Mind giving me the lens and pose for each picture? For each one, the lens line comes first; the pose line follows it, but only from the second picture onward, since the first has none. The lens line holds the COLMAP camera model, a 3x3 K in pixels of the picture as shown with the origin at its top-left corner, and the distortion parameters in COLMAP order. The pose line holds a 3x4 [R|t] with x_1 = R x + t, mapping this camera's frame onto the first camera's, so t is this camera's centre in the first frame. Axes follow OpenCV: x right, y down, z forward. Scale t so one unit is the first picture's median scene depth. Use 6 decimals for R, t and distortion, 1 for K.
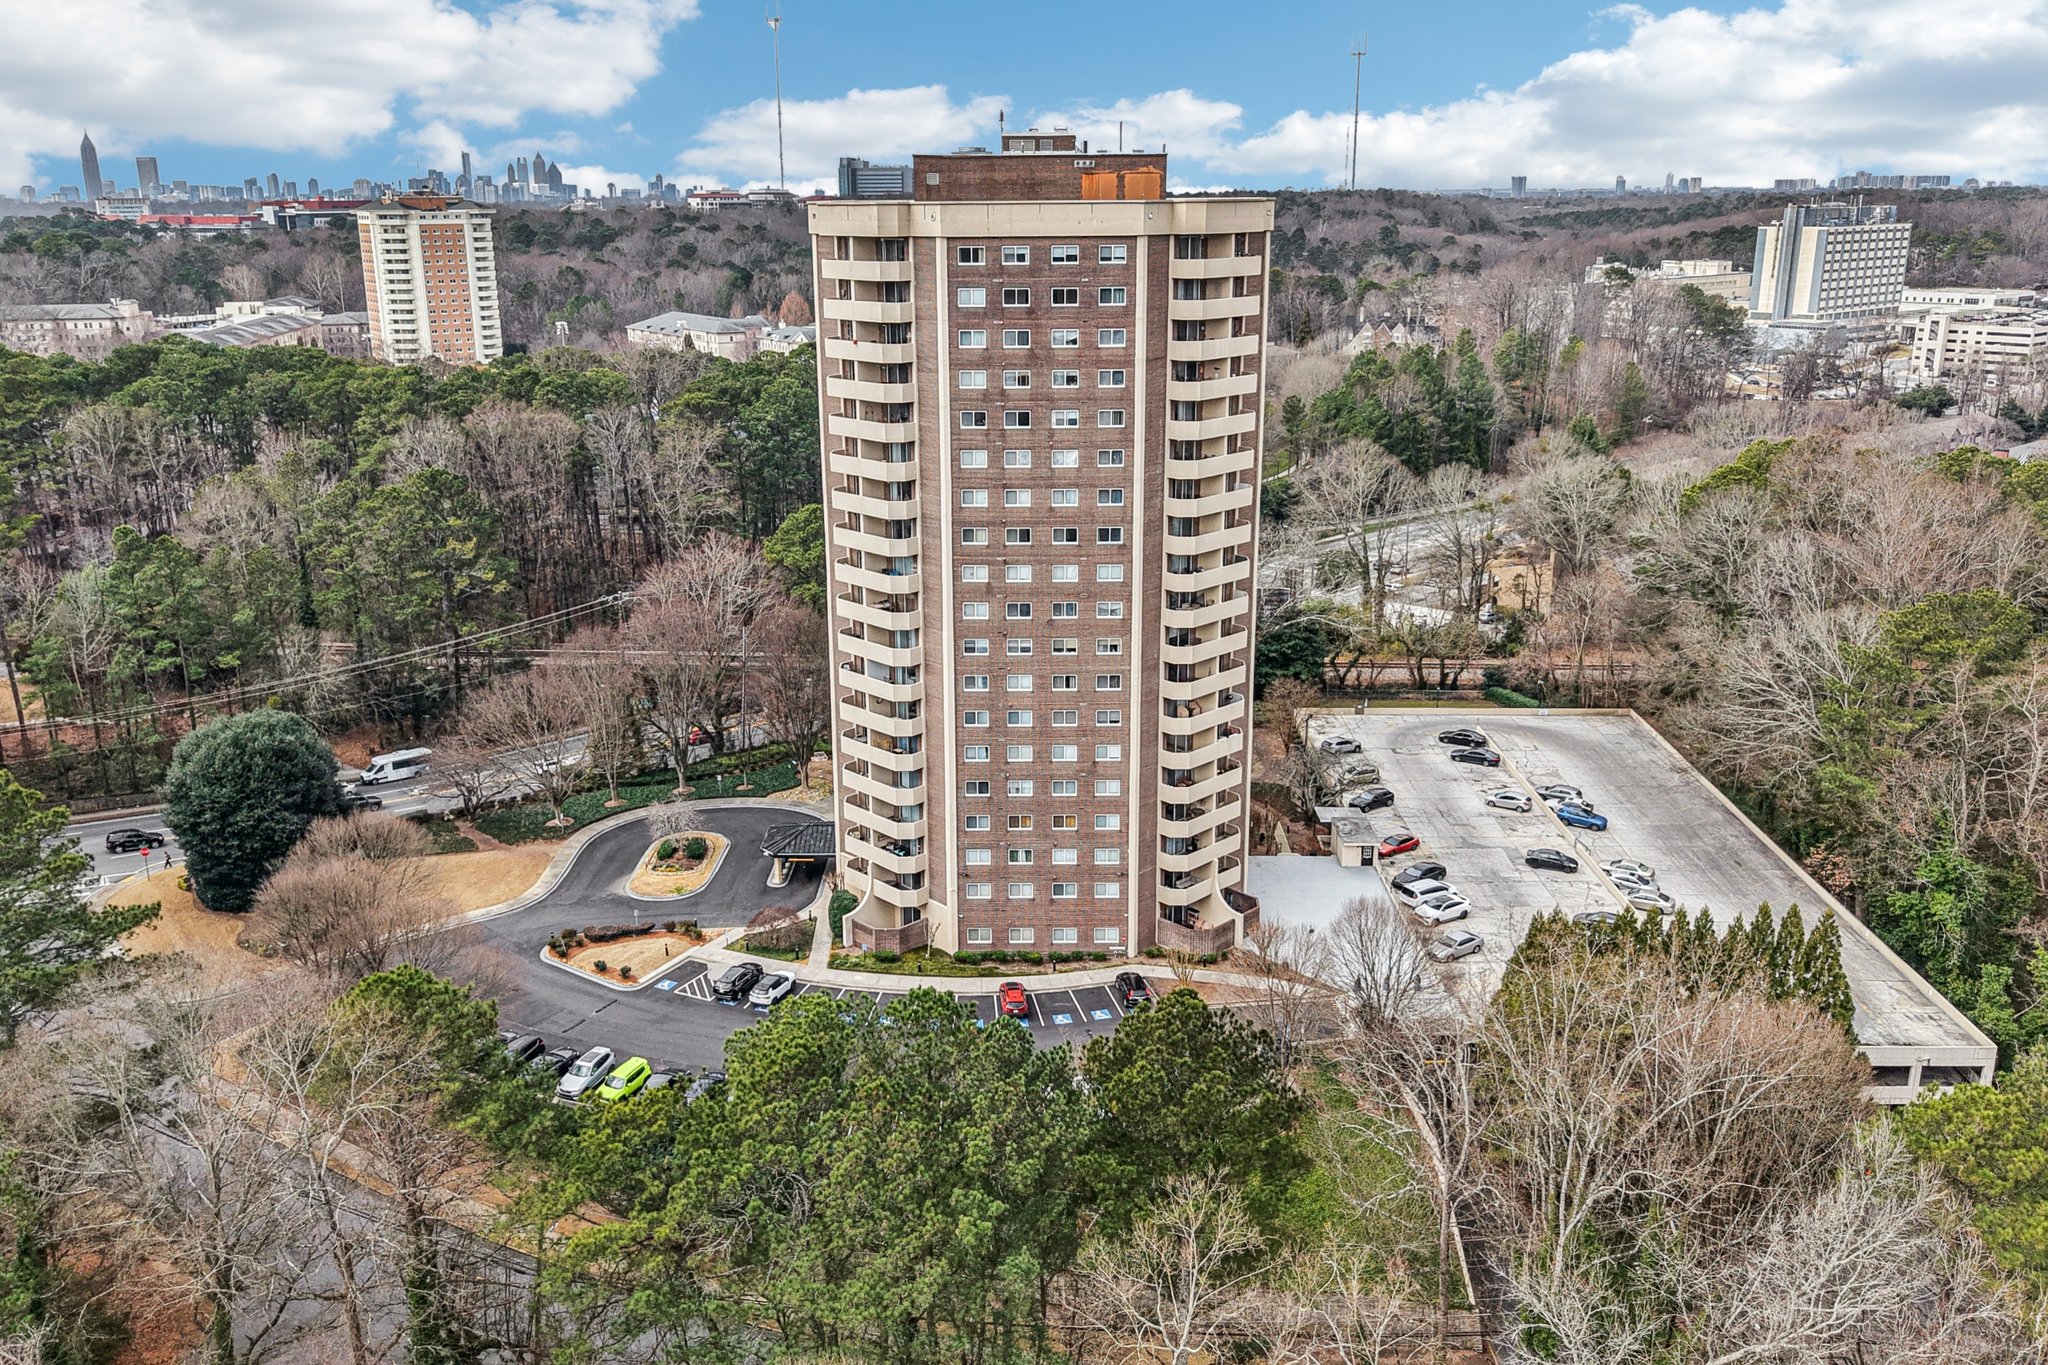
lens RADIAL K [[1680.1, 0, 1024.0], [0, 1680.1, 682.5], [0, 0, 1]] dist [0.100916, -0.122417]
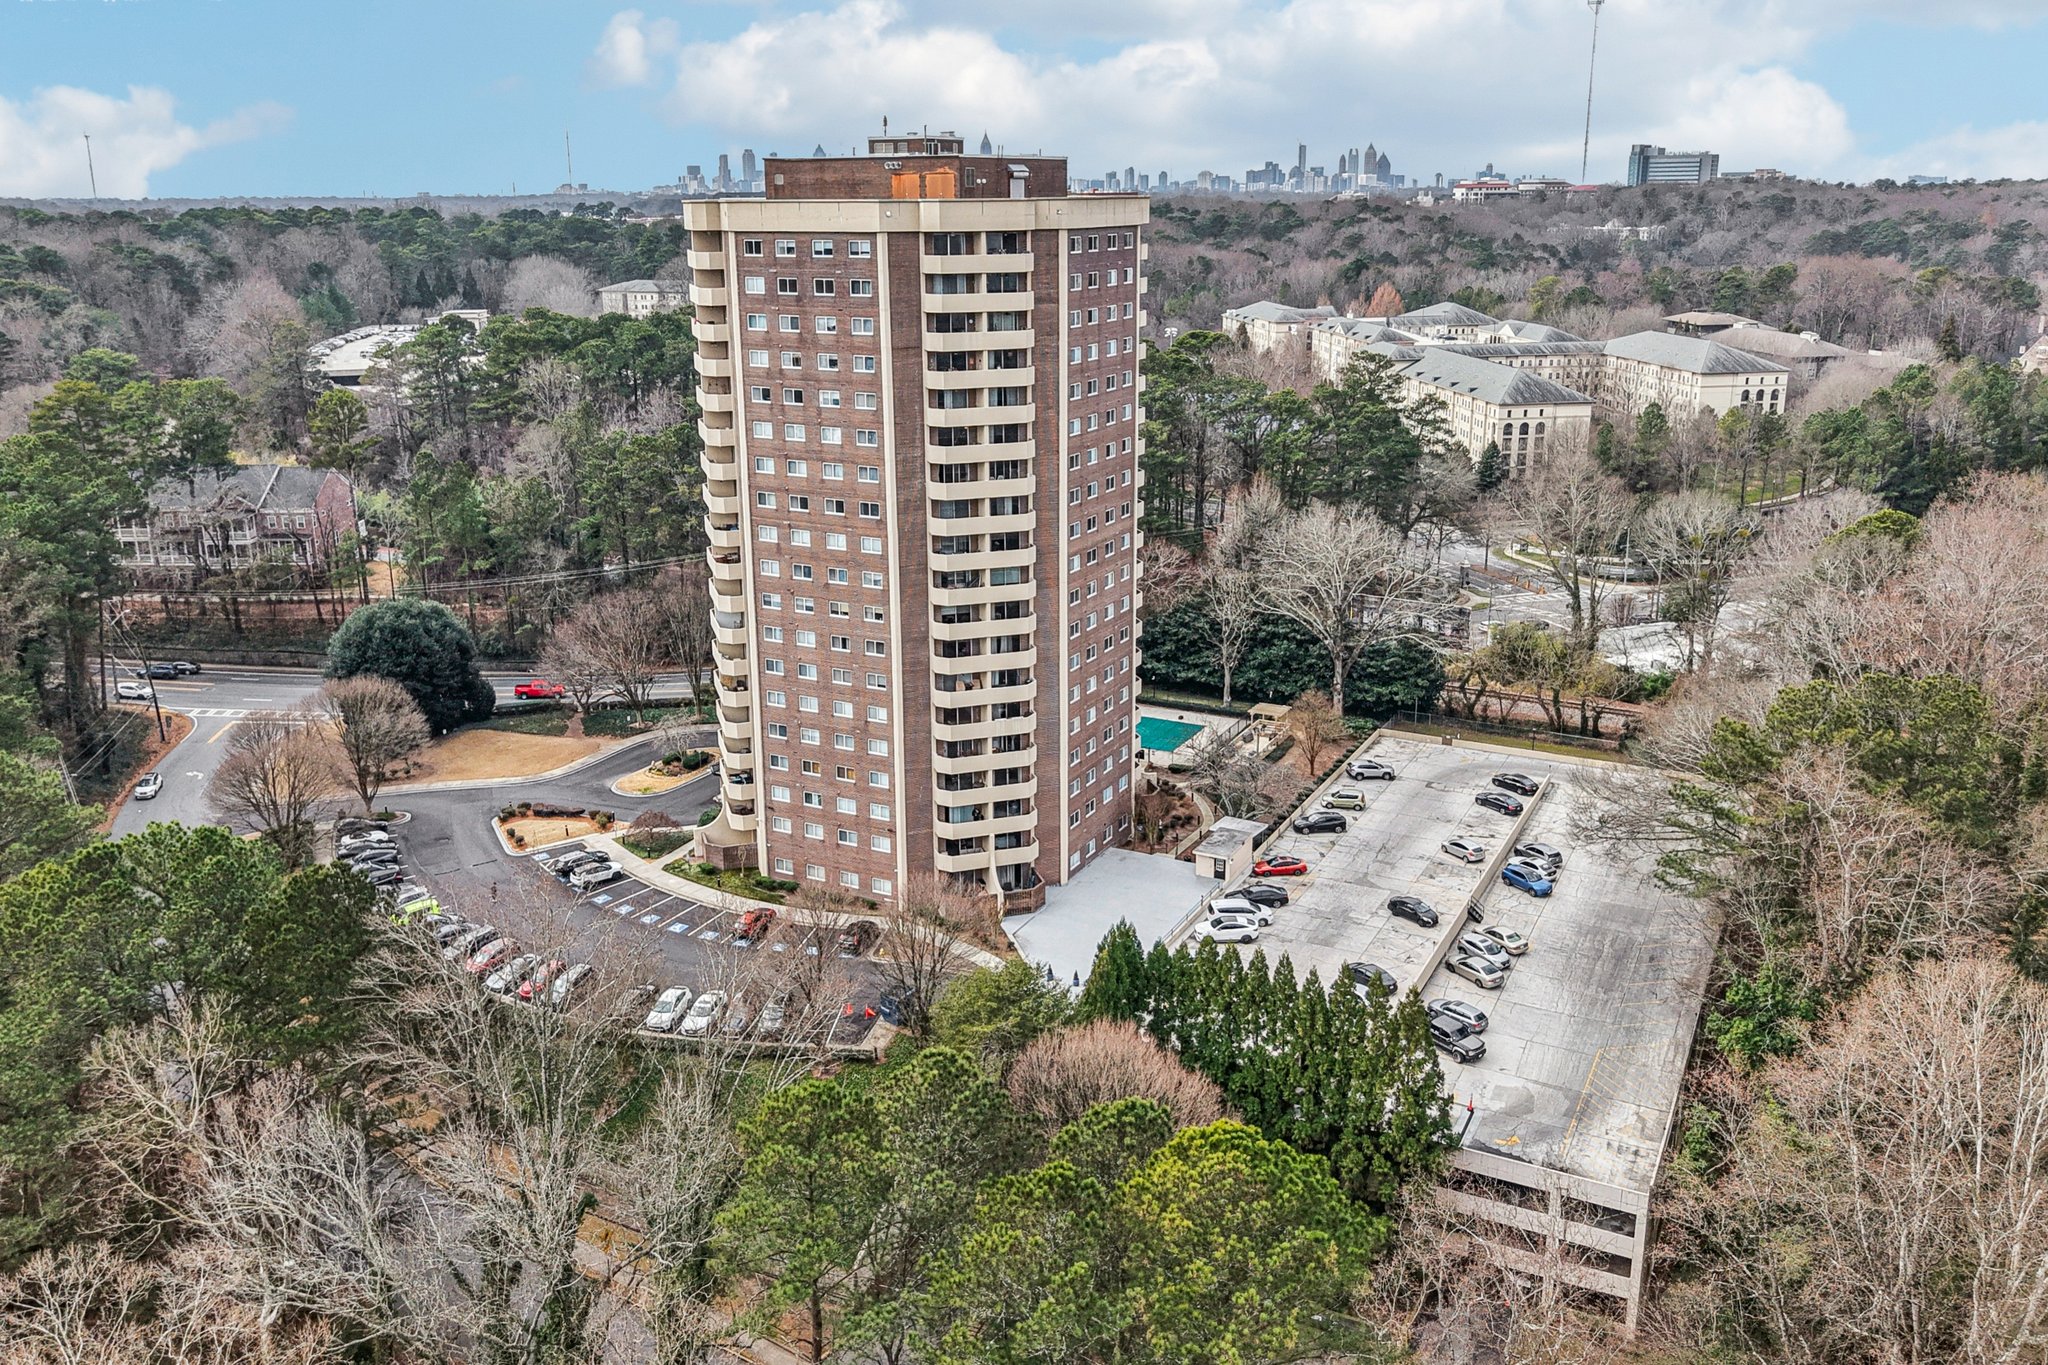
lens RADIAL K [[1701.0, 0, 1024.0], [0, 1701.0, 682.5], [0, 0, 1]] dist [0.001551, 0.000433]
pose [[0.890345, 0.129610, -0.436447, 0.615967], [-0.127159, 0.991266, 0.034971, -0.028551], [0.437168, 0.024362, 0.899050, 0.071865]]
